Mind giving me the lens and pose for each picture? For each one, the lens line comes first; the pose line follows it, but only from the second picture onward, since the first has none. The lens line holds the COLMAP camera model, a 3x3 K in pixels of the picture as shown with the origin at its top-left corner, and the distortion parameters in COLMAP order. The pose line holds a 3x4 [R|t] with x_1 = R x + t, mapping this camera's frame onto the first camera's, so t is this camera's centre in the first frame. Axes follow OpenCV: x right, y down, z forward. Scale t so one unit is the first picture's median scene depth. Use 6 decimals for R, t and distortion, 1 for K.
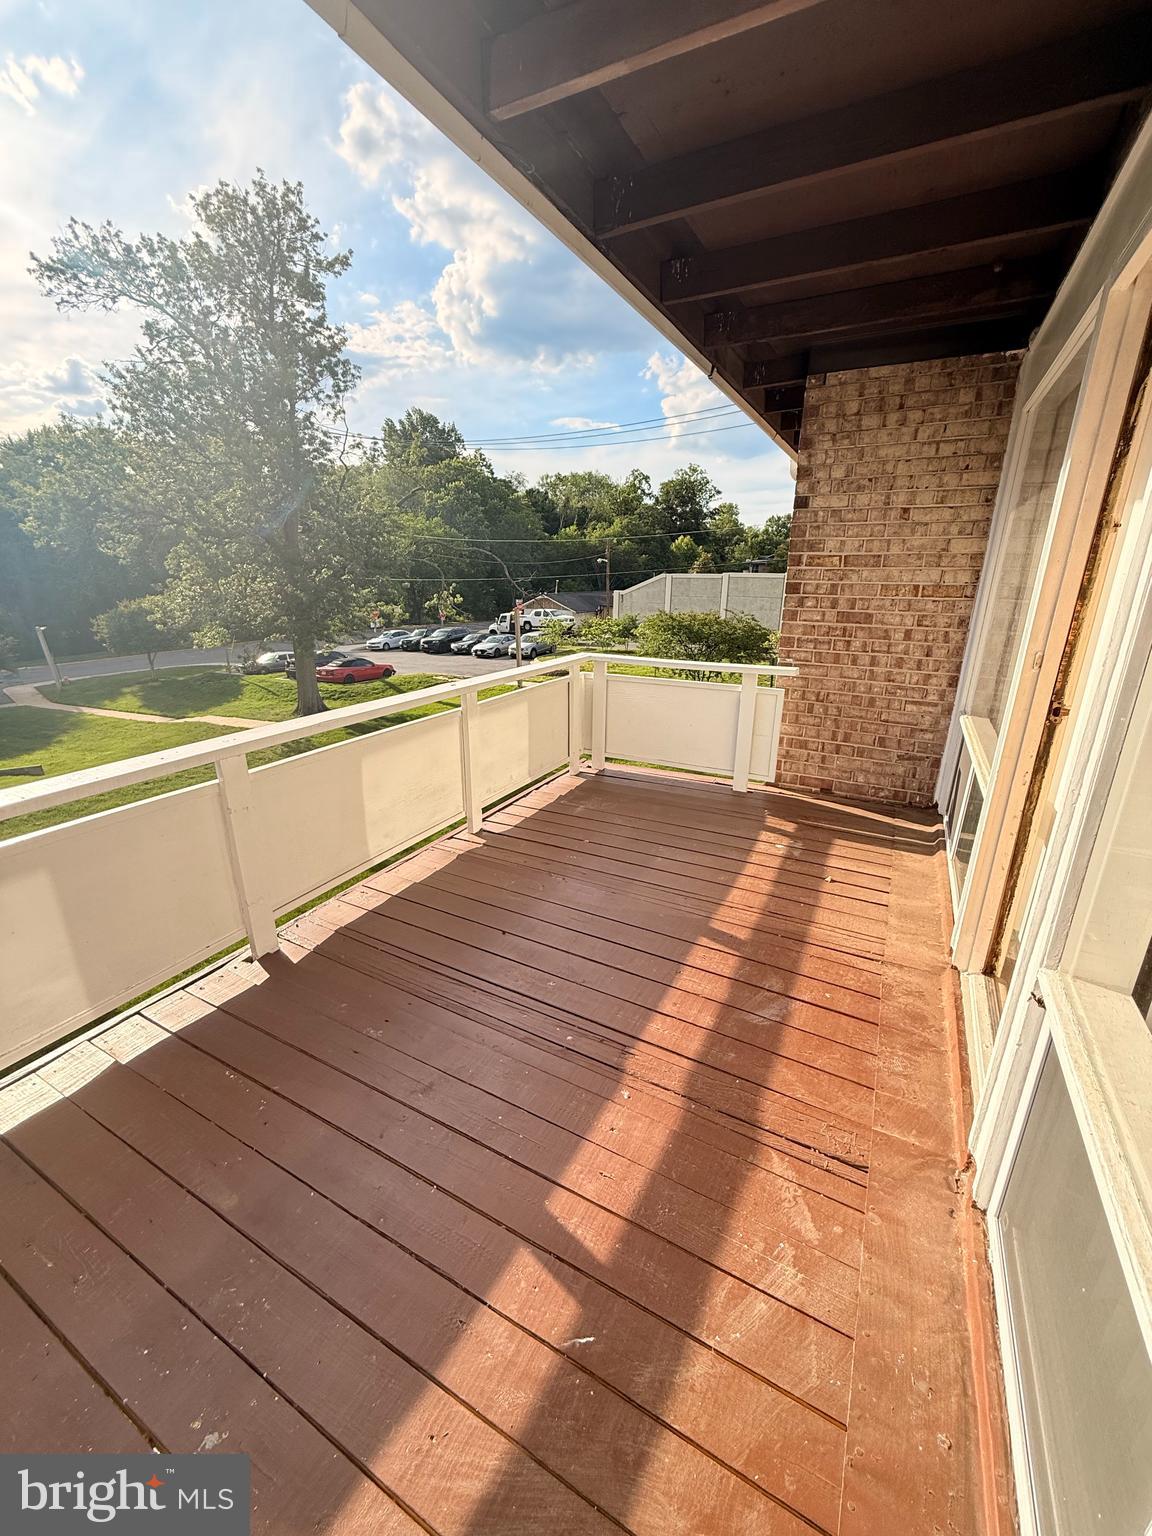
lens RADIAL K [[611.7, 0, 573.2], [0, 611.7, 771.6], [0, 0, 1]] dist [-0.000106, 0.000288]
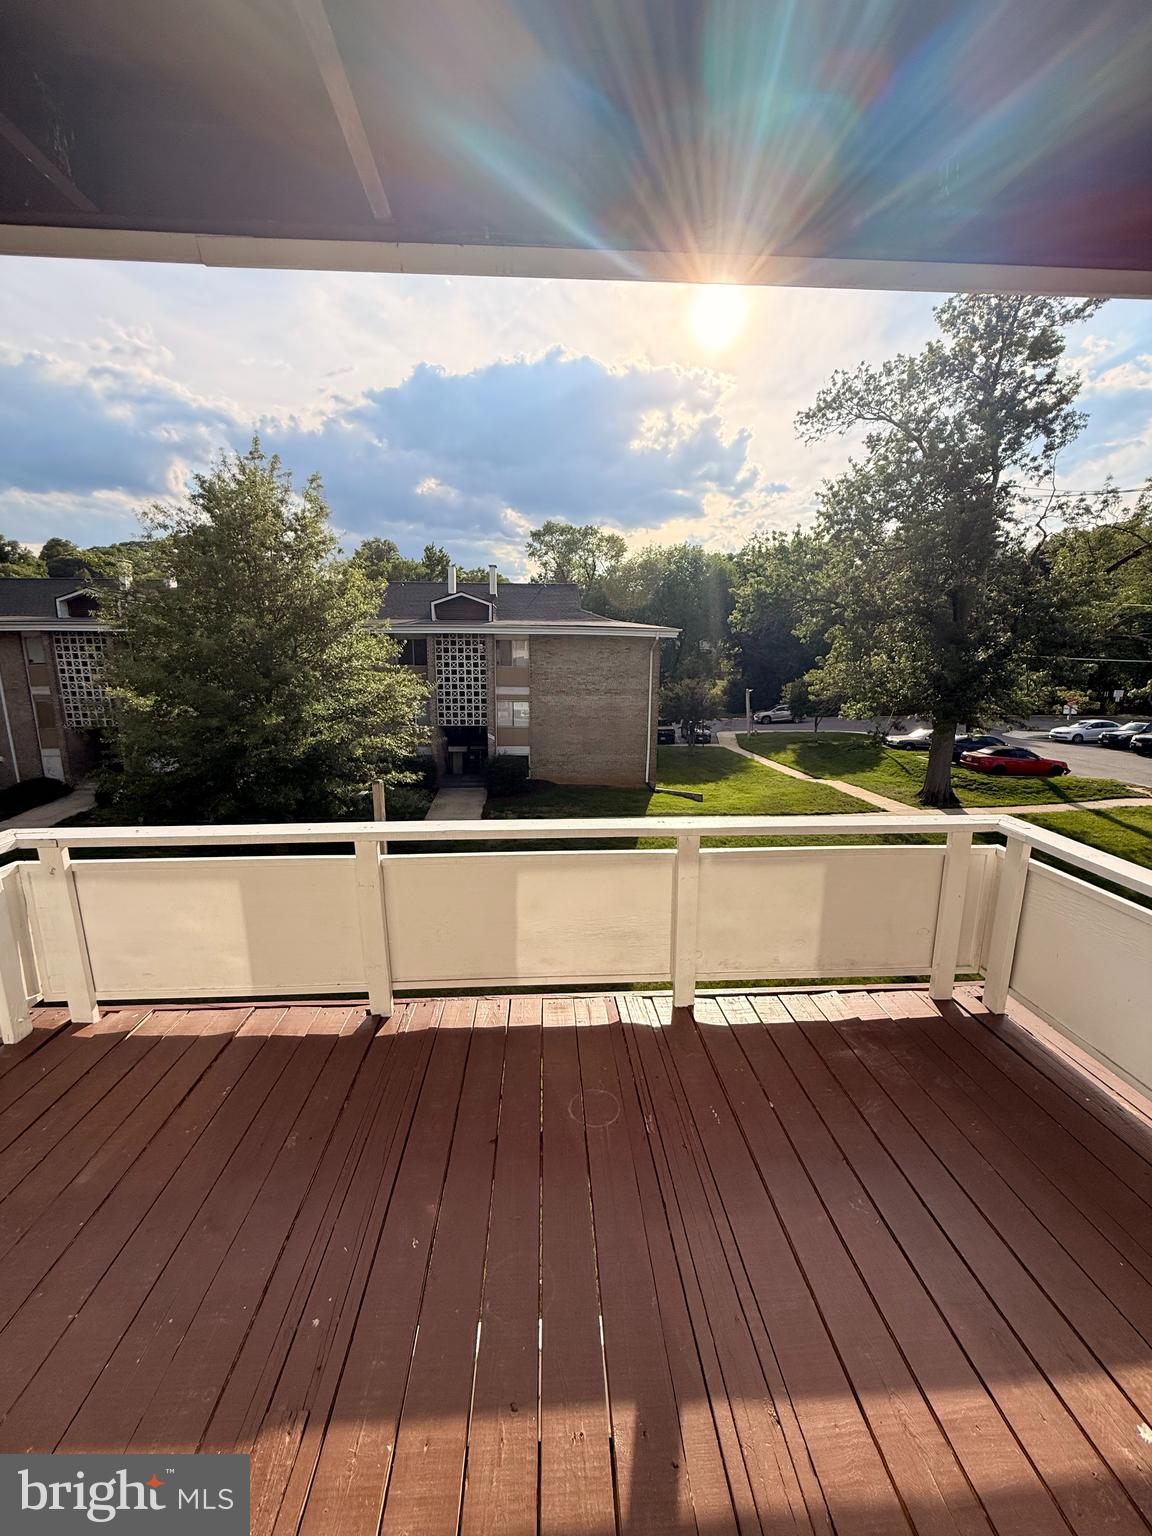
lens RADIAL K [[611.7, 0, 573.1], [0, 611.7, 766.3], [0, 0, 1]] dist [-0.000106, 0.000288]
pose [[0.519048, 0.165365, -0.838596, 0.065508], [-0.264782, 0.963952, 0.026198, -0.031692], [0.812699, 0.208447, 0.544123, 0.069405]]
